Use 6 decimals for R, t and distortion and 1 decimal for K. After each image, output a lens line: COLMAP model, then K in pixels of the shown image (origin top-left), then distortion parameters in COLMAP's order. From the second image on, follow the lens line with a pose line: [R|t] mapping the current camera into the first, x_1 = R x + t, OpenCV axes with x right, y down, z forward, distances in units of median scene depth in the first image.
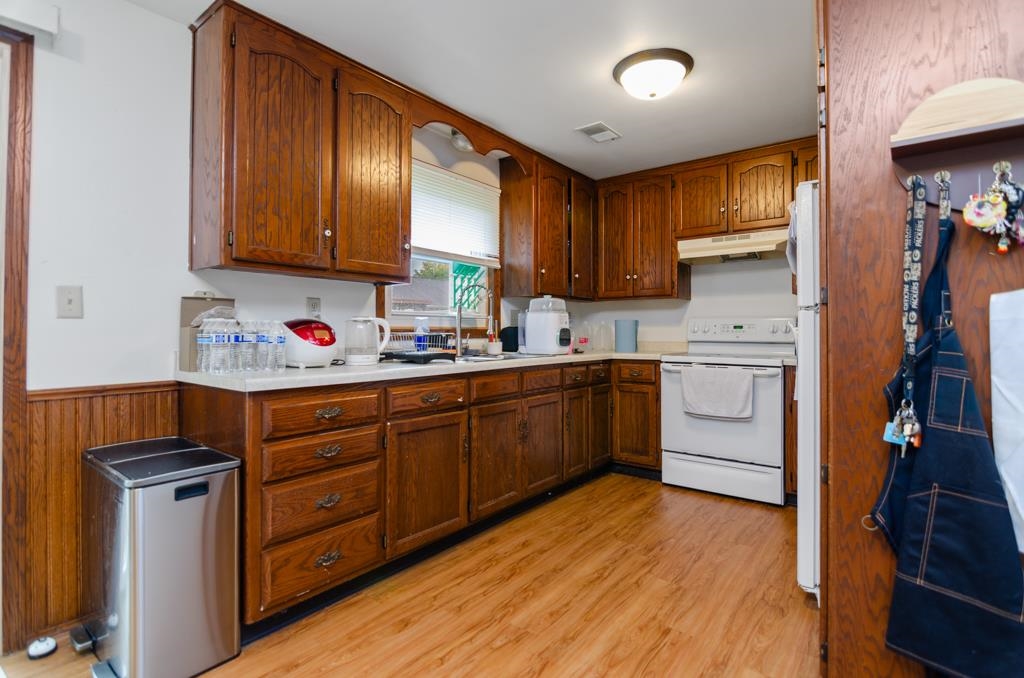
lens RADIAL K [[501.0, 0, 517.0], [0, 501.0, 326.9], [0, 0, 1]] dist [0.004296, -0.007738]
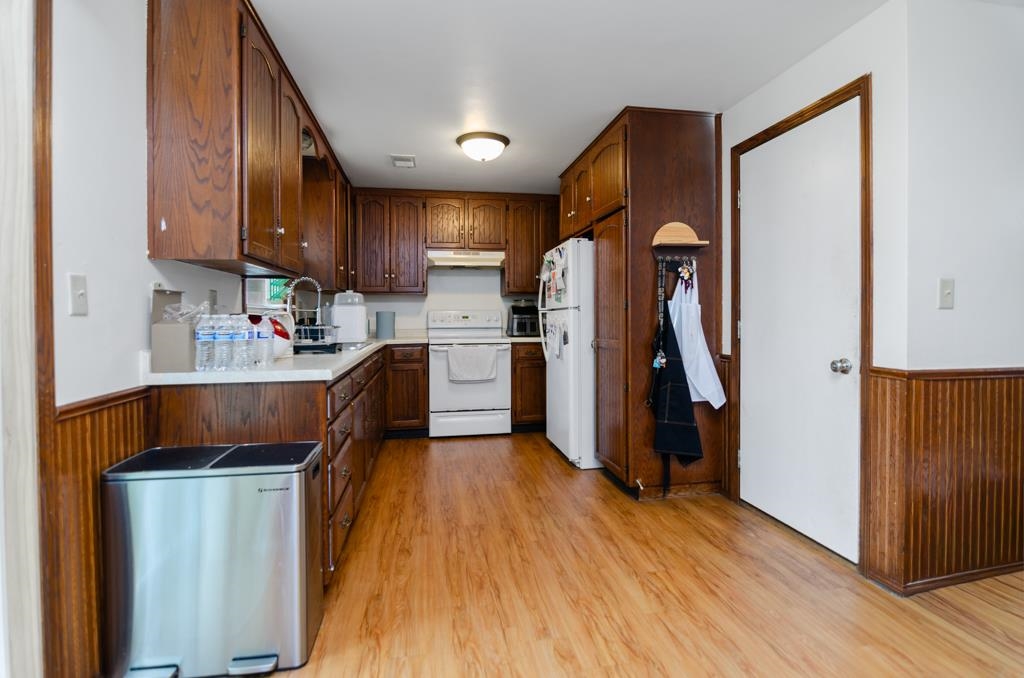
lens RADIAL K [[501.0, 0, 517.0], [0, 501.0, 326.9], [0, 0, 1]] dist [0.004296, -0.007738]
pose [[0.670154, -0.021837, 0.741901, -0.746597], [0.002860, 0.999636, 0.026839, -0.014048], [-0.742217, -0.015864, 0.669972, -0.052883]]
